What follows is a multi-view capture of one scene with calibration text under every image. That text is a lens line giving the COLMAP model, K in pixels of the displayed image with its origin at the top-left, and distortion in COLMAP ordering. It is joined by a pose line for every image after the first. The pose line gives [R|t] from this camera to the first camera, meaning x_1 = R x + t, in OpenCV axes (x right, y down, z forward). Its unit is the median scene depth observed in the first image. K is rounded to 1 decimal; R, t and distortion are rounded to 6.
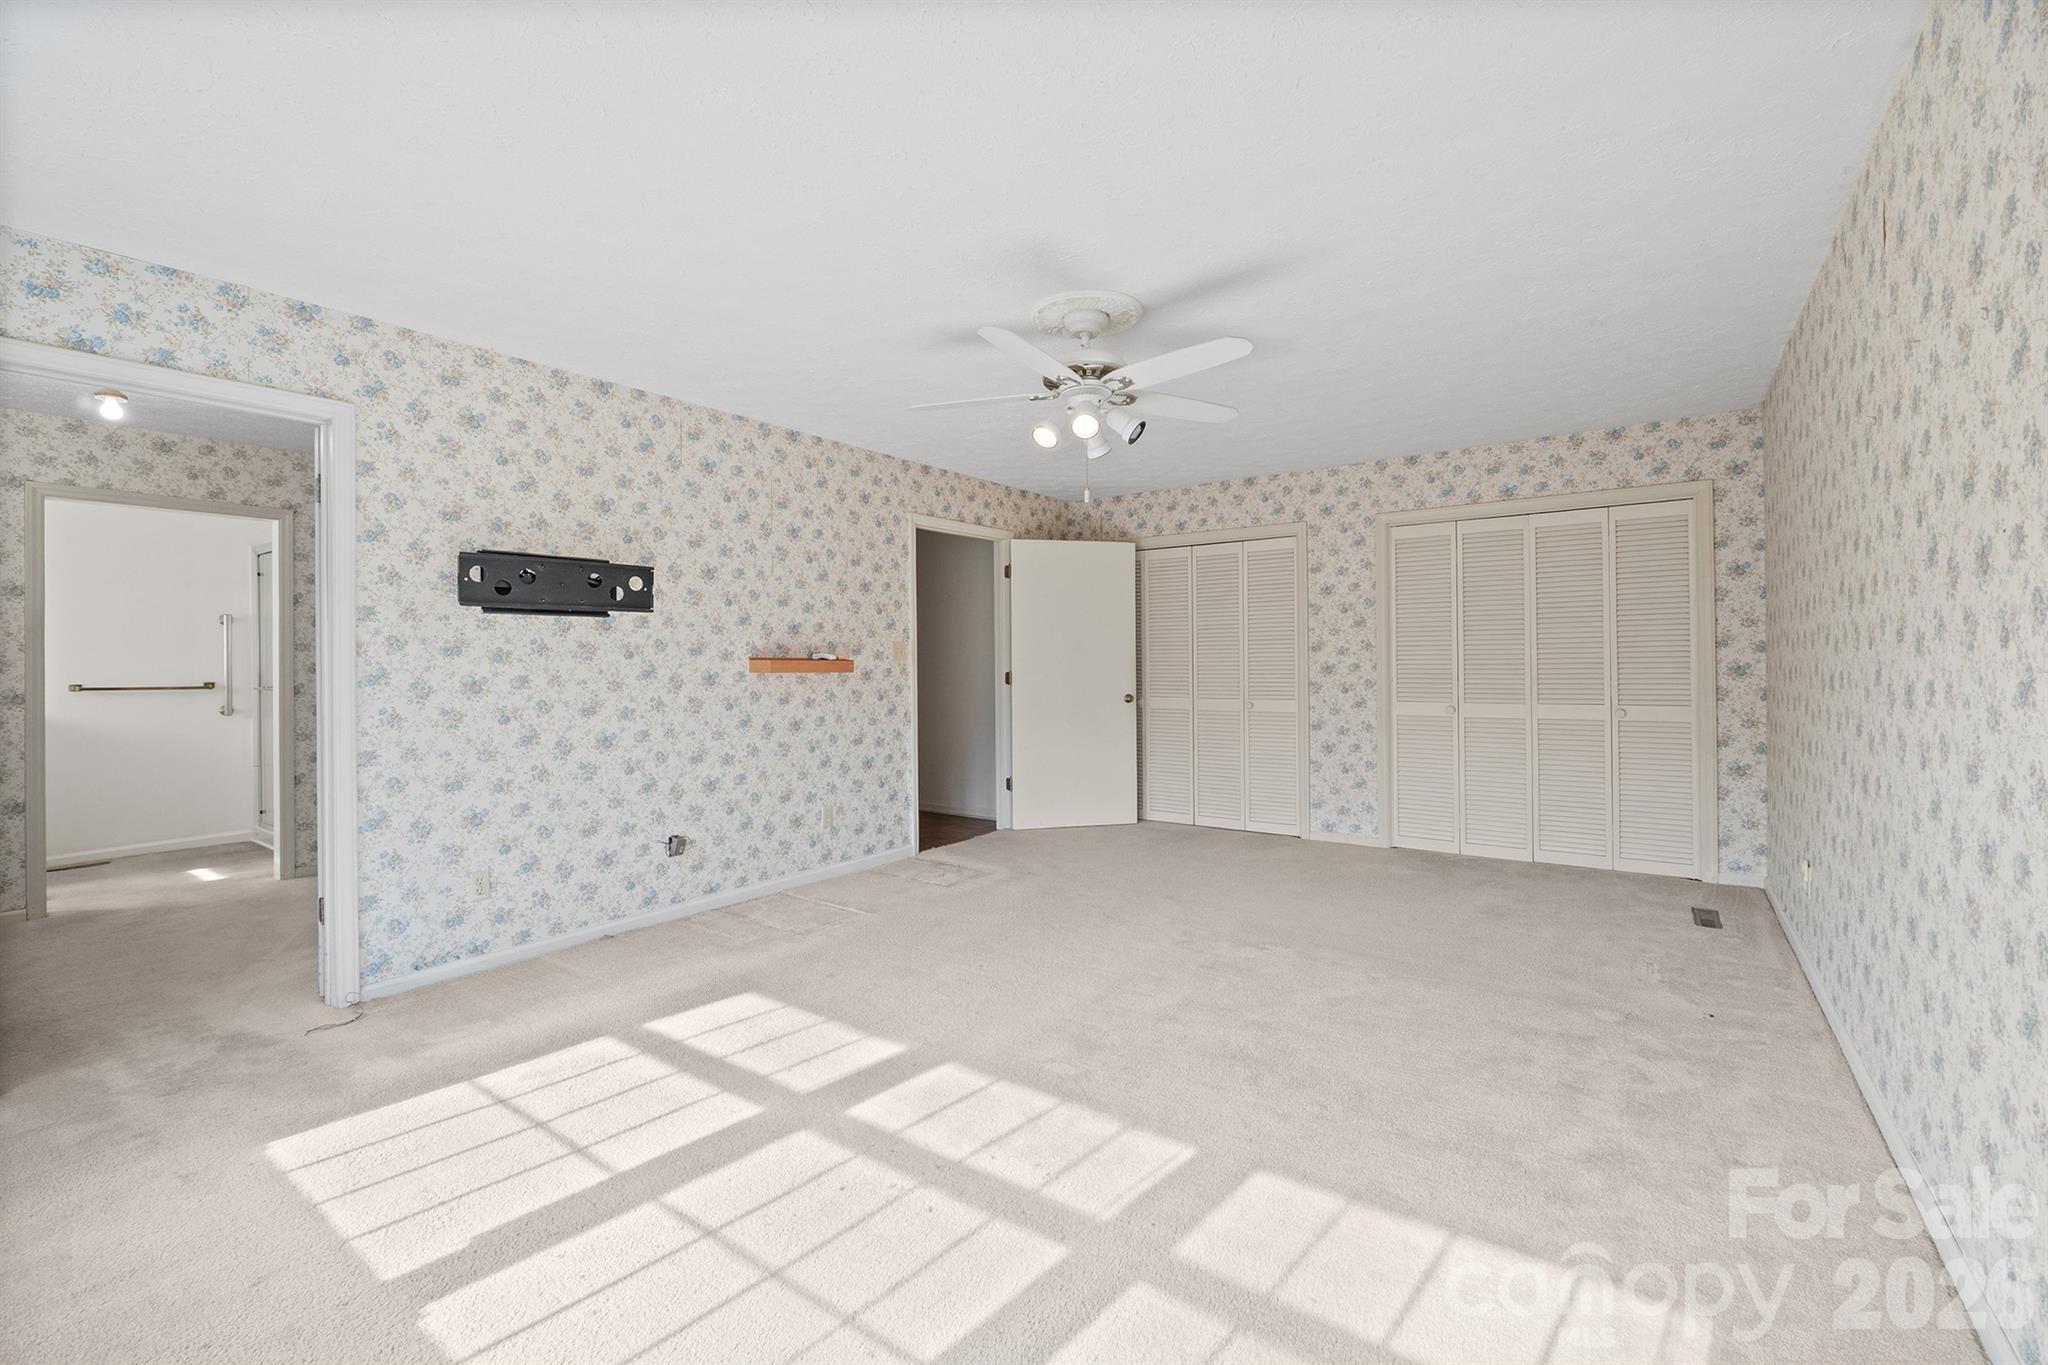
lens RADIAL K [[870.9, 0, 1054.0], [0, 870.9, 657.7], [0, 0, 1]] dist [-0.007210, -0.000119]
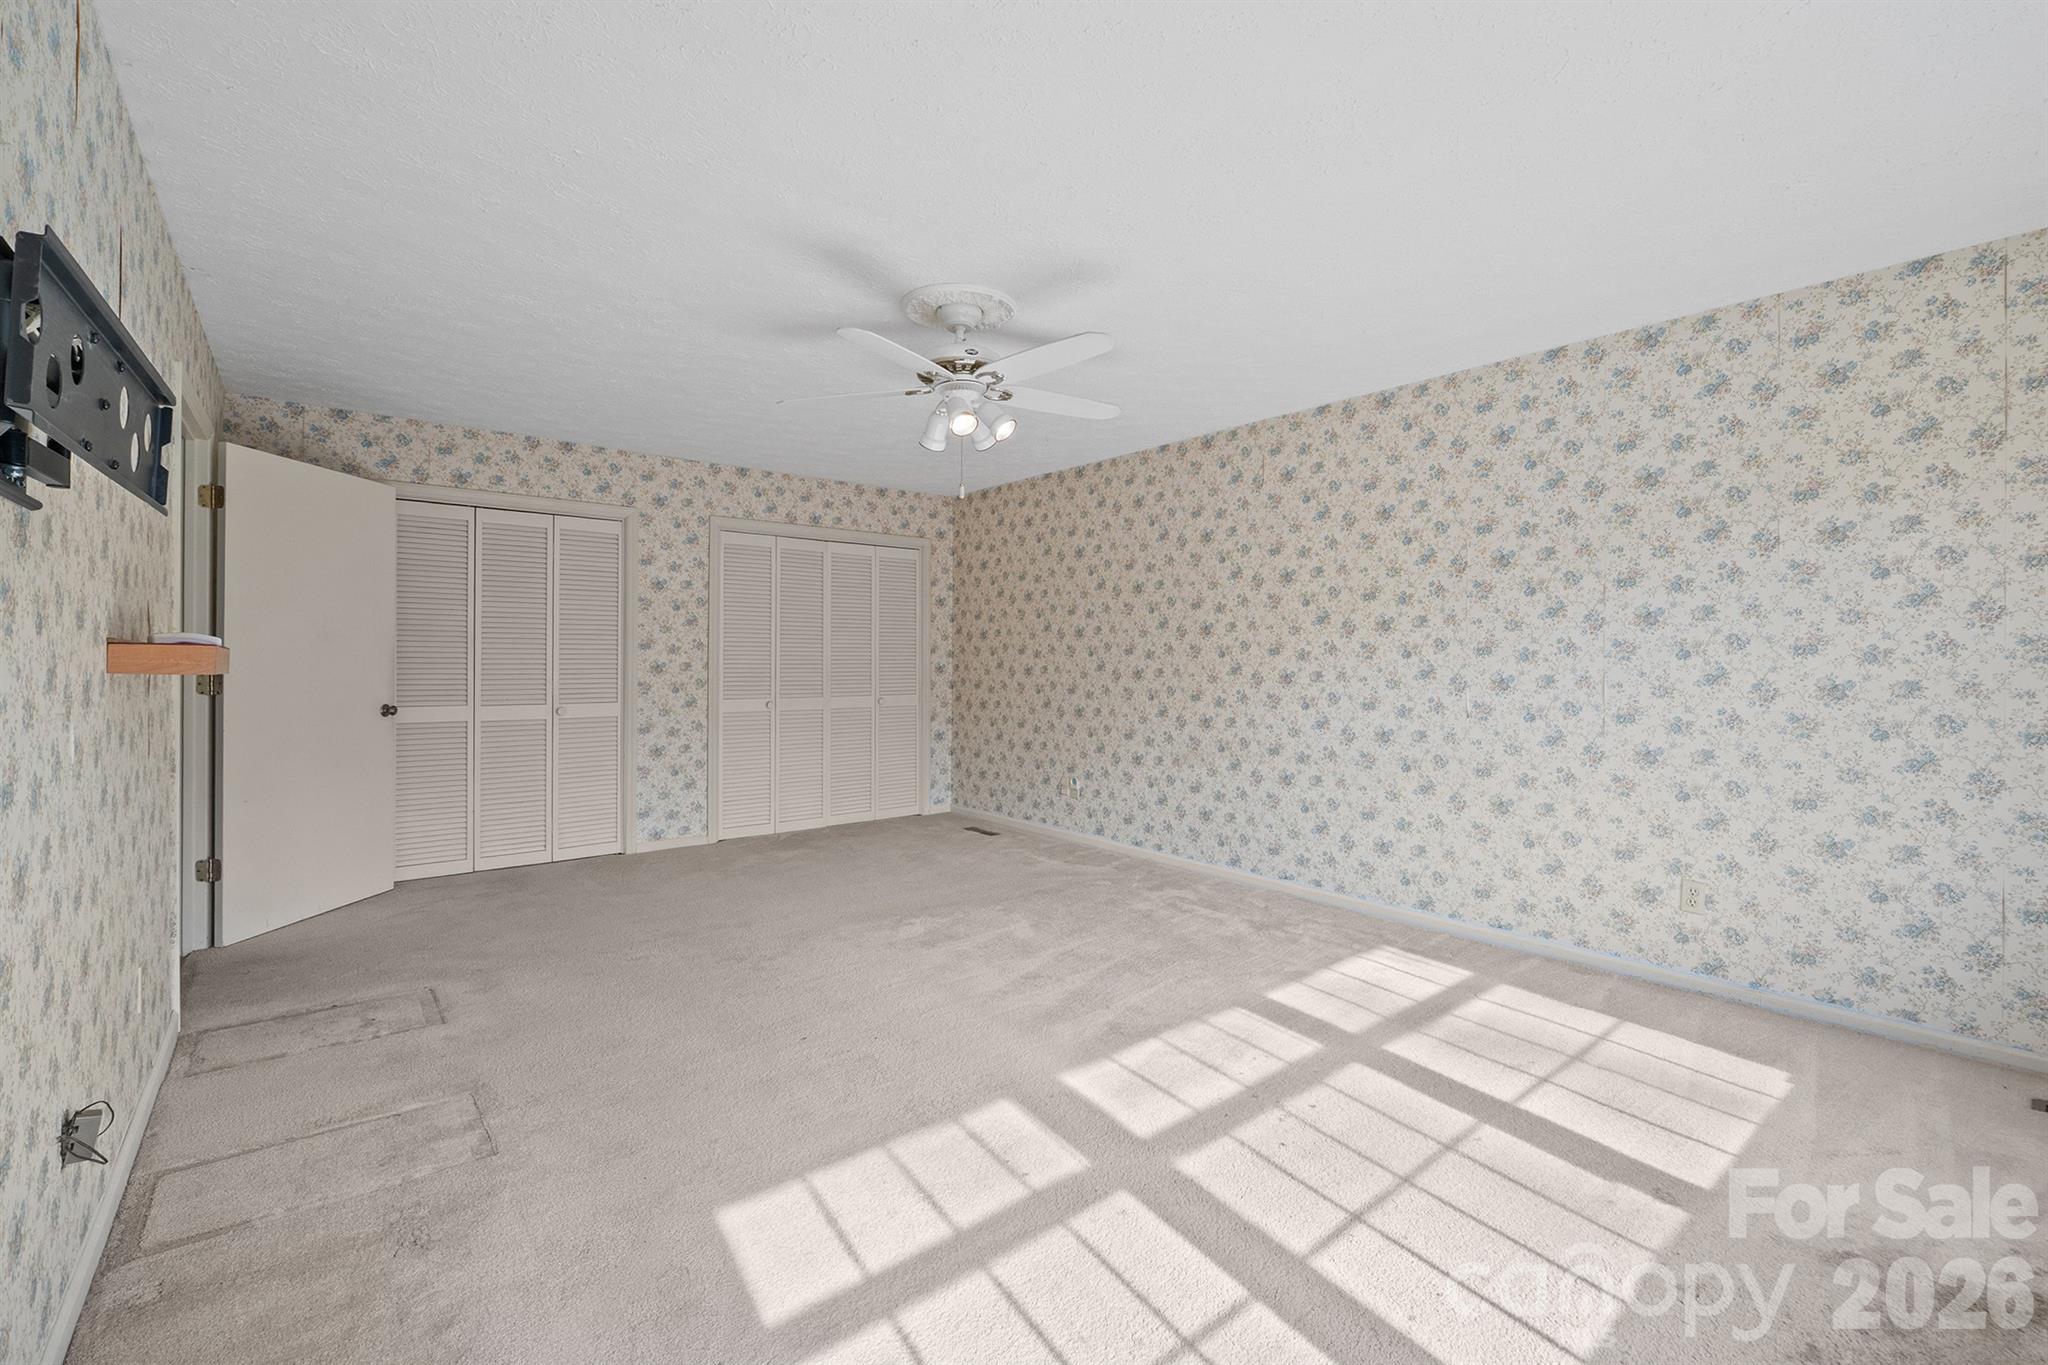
lens RADIAL K [[870.9, 0, 1014.9], [0, 870.9, 666.1], [0, 0, 1]] dist [-0.007210, -0.000119]
pose [[0.269296, 0.002390, 0.963055, -0.801020], [-0.012359, 0.999923, 0.000974, 0.007953], [-0.962978, -0.012164, 0.269305, 0.599548]]
